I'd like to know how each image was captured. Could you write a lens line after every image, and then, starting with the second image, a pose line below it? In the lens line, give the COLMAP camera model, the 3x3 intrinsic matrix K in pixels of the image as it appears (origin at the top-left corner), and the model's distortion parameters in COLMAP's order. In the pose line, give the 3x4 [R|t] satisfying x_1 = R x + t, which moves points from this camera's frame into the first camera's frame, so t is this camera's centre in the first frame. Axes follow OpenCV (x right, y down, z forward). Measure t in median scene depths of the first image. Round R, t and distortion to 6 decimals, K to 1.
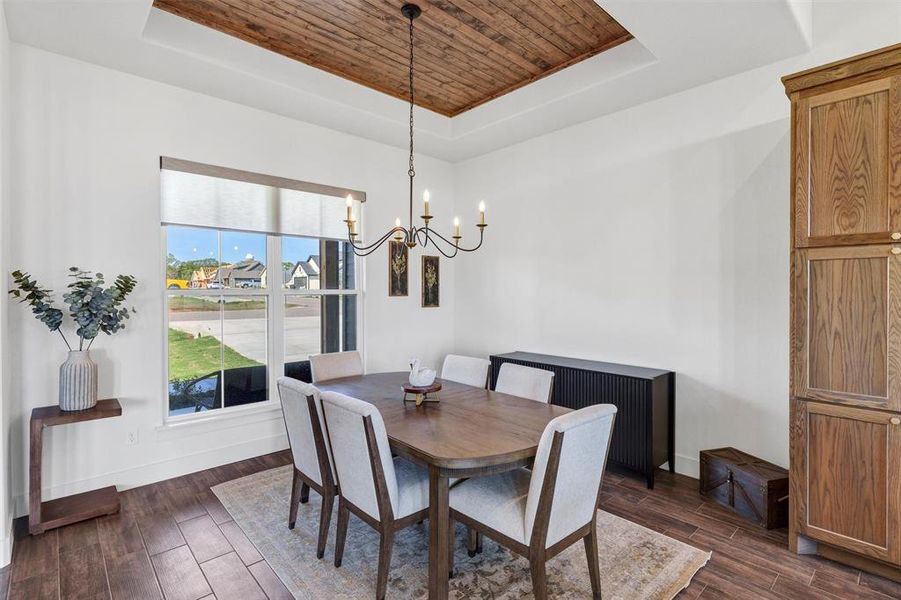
lens RADIAL K [[431.1, 0, 458.1], [0, 431.1, 293.4], [0, 0, 1]] dist [0.000735, -0.000103]
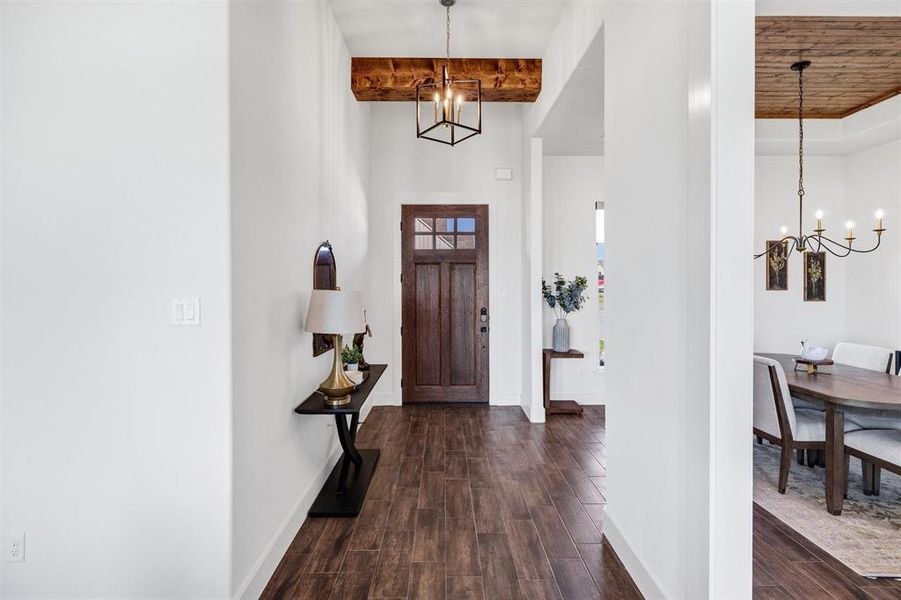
lens RADIAL K [[431.1, 0, 446.7], [0, 431.1, 287.2], [0, 0, 1]] dist [0.000735, -0.000103]
pose [[0.730680, -0.001628, -0.682719, -0.004259], [-0.000741, 0.999995, -0.003178, 0.004265], [0.682720, 0.002828, 0.730675, -0.629261]]
